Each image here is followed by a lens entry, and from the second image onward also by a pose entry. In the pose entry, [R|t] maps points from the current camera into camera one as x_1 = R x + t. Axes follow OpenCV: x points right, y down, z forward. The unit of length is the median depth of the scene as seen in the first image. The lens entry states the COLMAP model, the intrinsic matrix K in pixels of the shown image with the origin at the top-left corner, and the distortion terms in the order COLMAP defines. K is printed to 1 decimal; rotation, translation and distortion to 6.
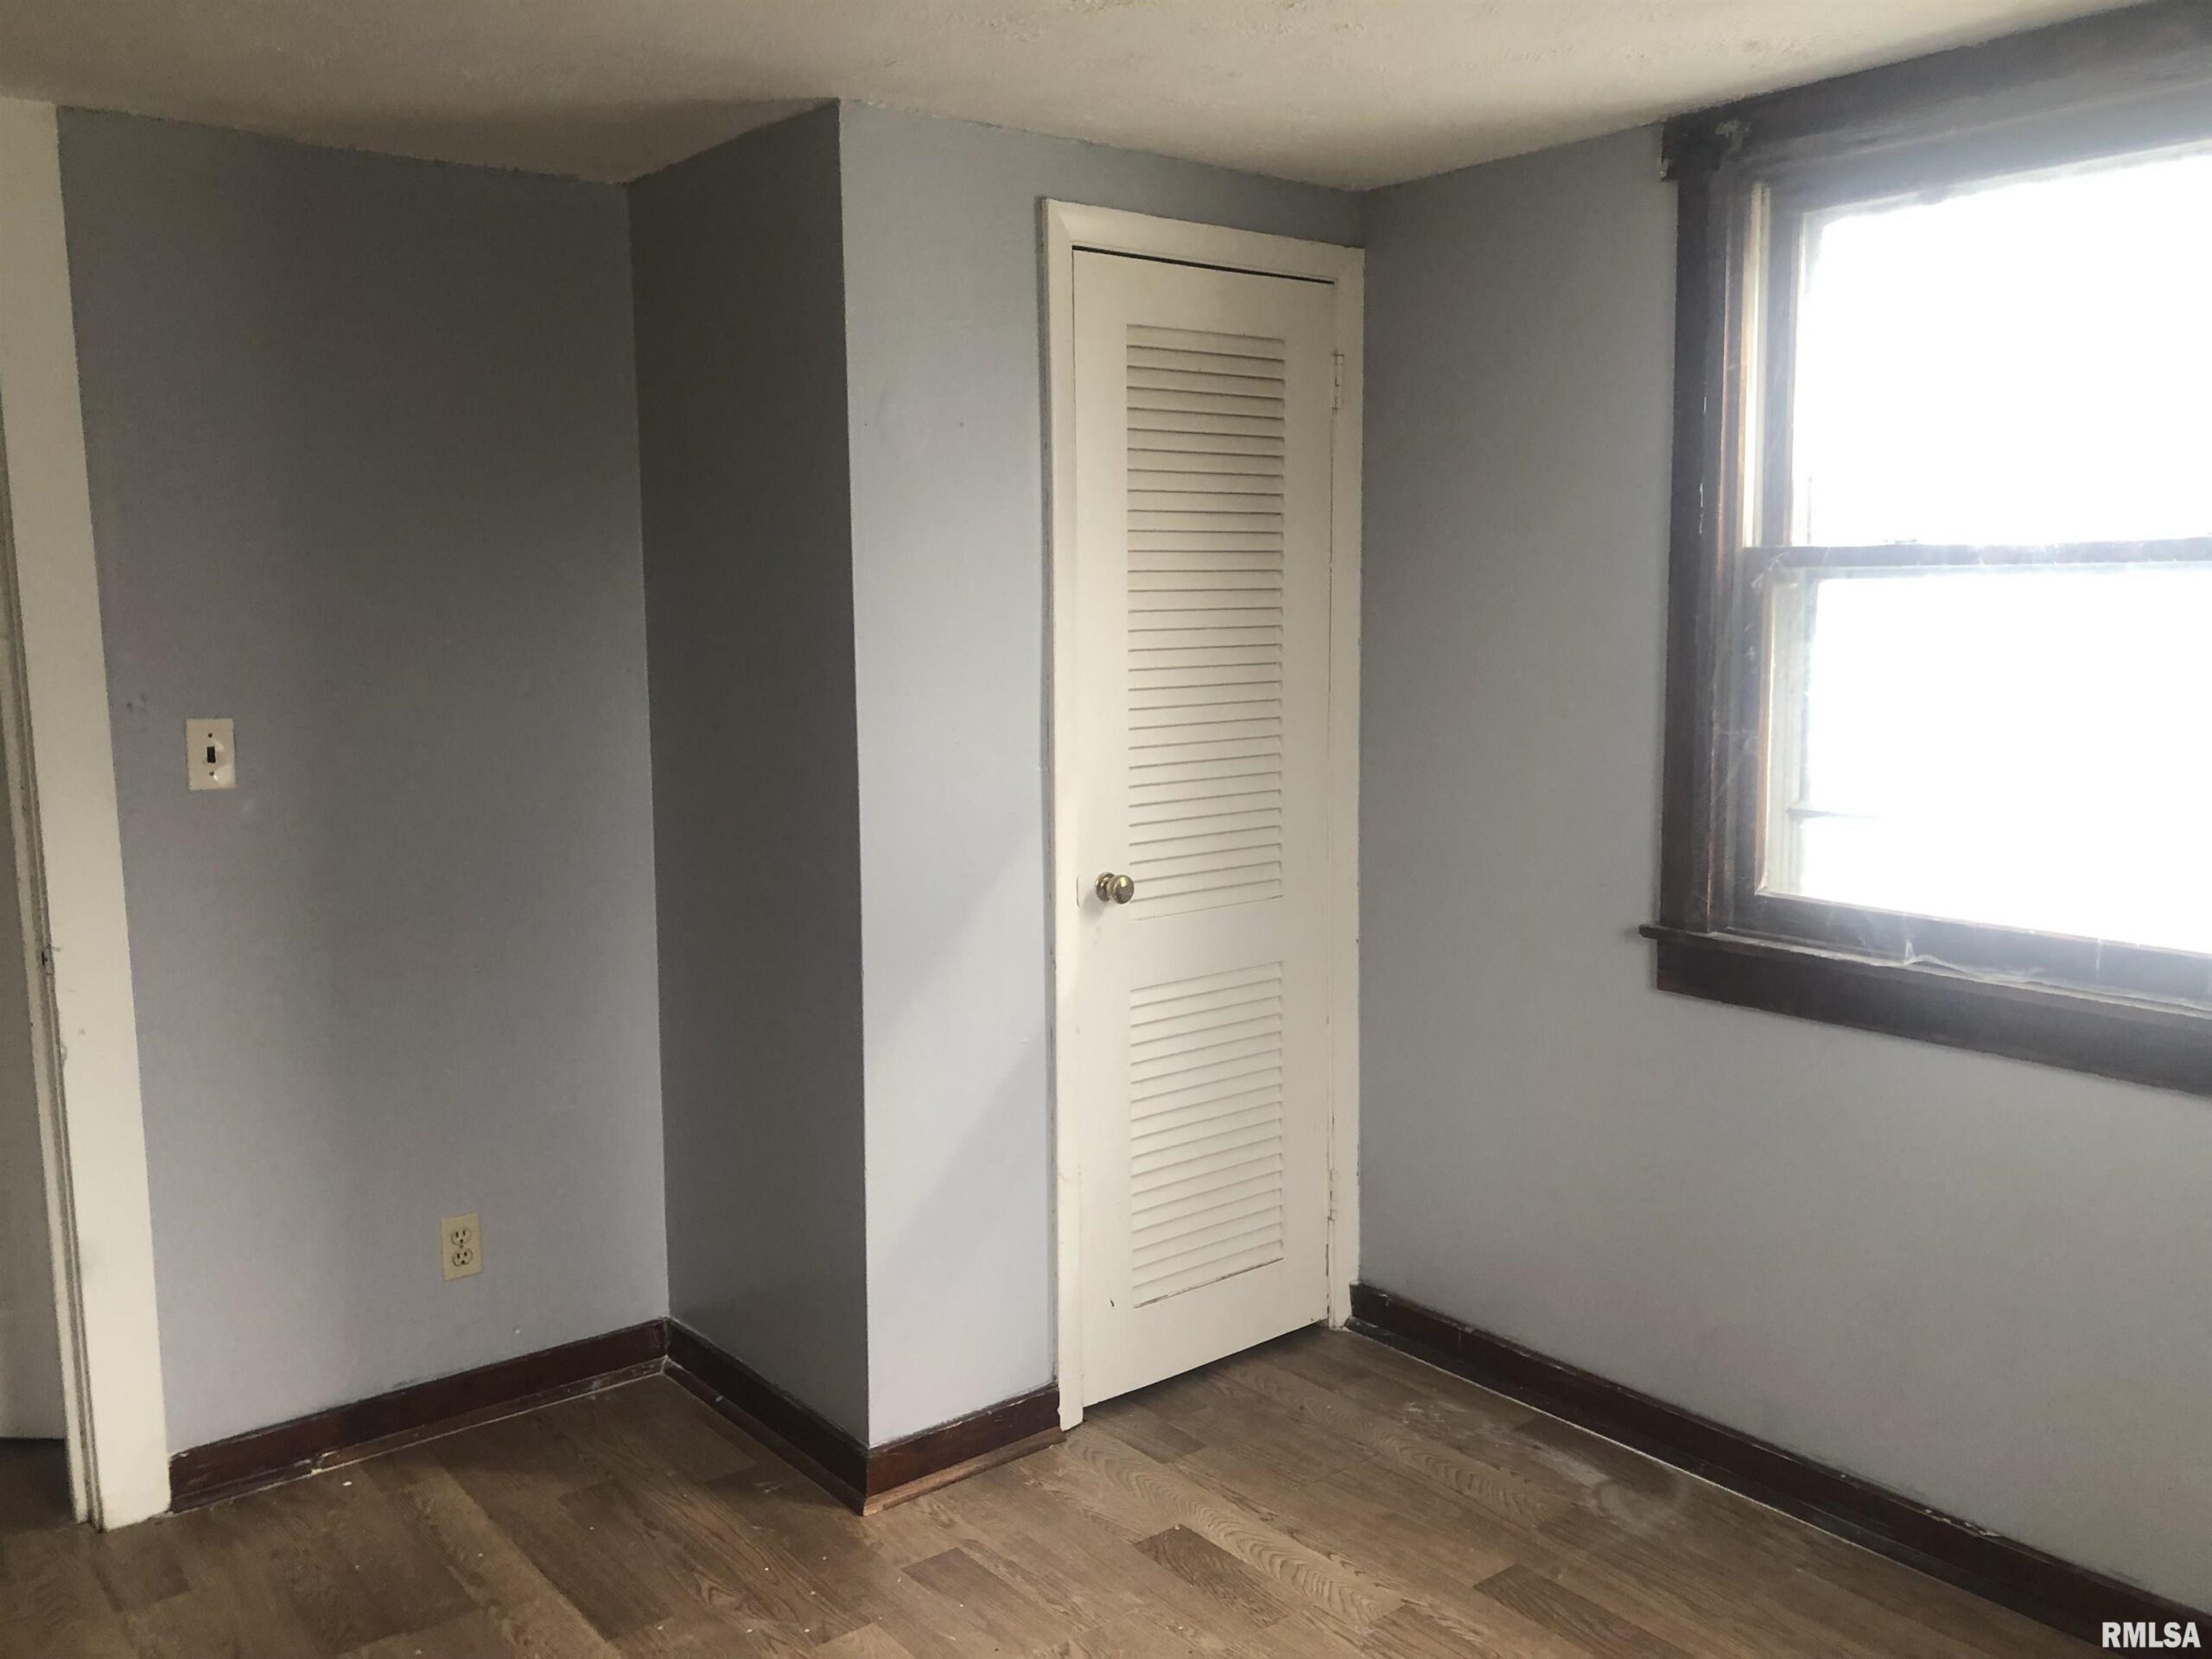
lens RADIAL K [[1815.3, 0, 1092.8], [0, 1815.3, 833.5], [0, 0, 1]] dist [0.046734, -0.020626]
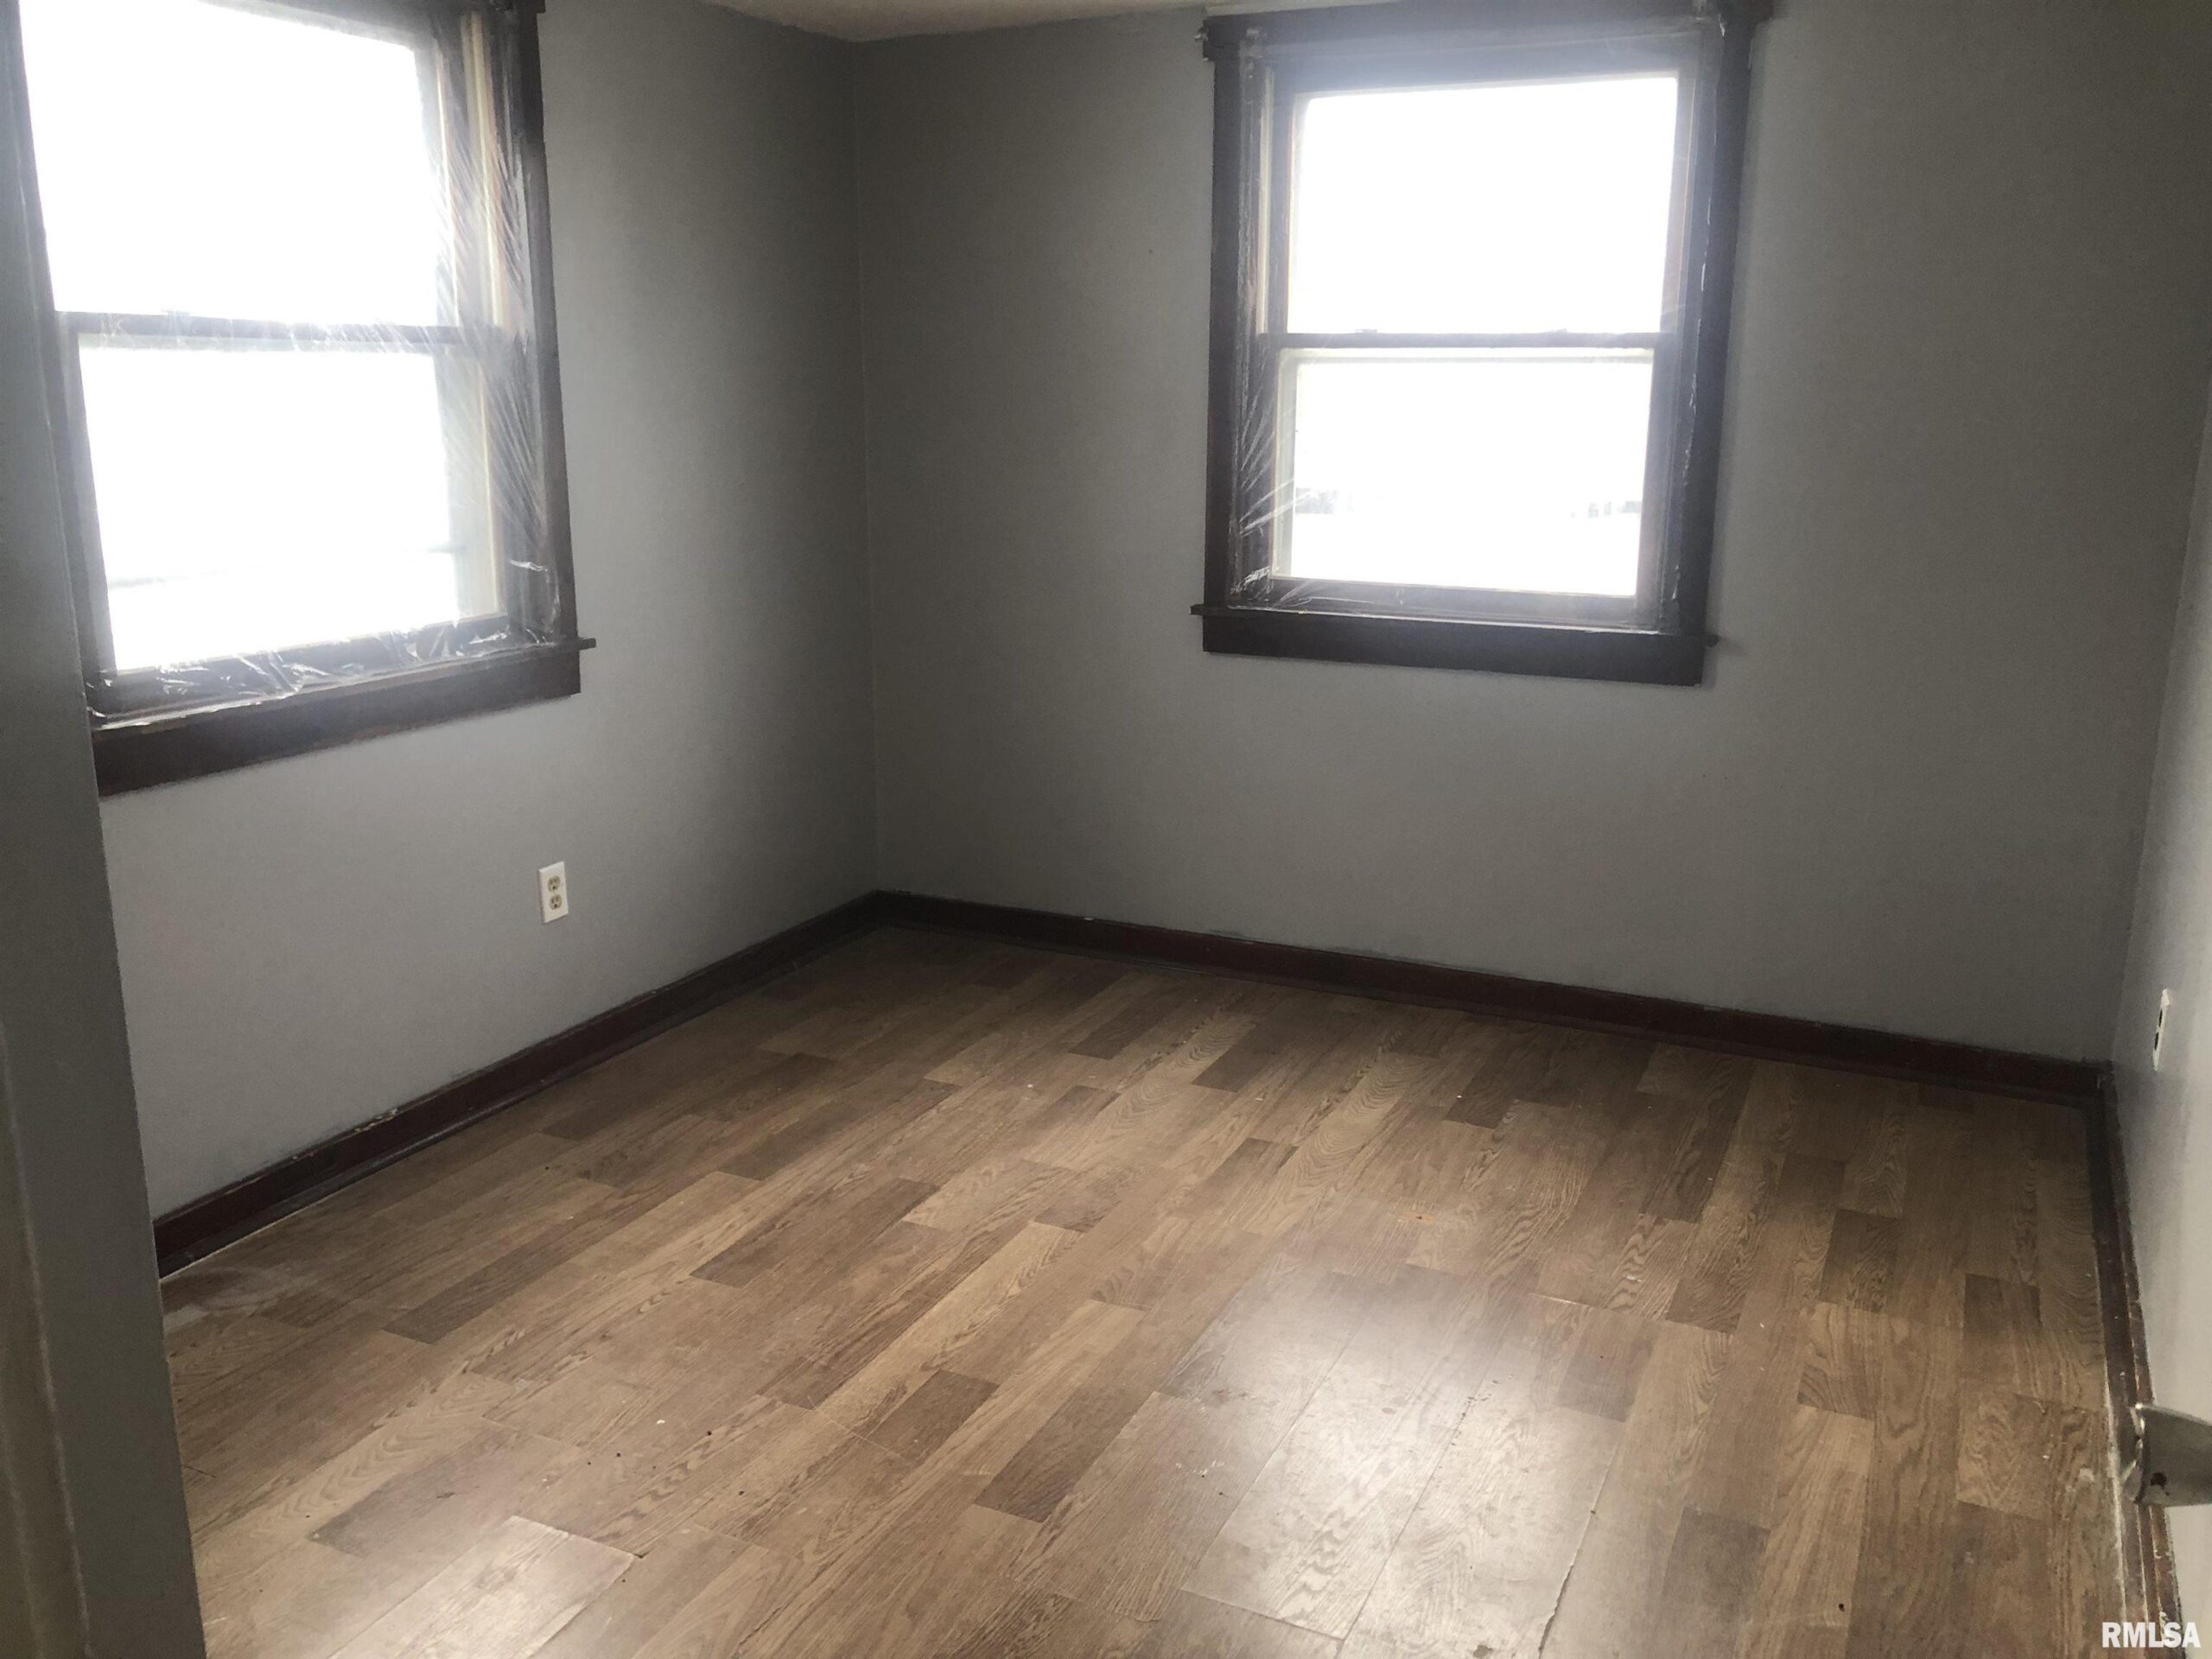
lens RADIAL K [[1815.3, 0, 1095.2], [0, 1815.3, 817.1], [0, 0, 1]] dist [0.046734, -0.020626]
pose [[-0.424176, -0.207198, 0.881558, -0.782083], [0.131037, 0.949185, 0.286143, -0.113805], [-0.896049, 0.236892, -0.375471, 0.959891]]
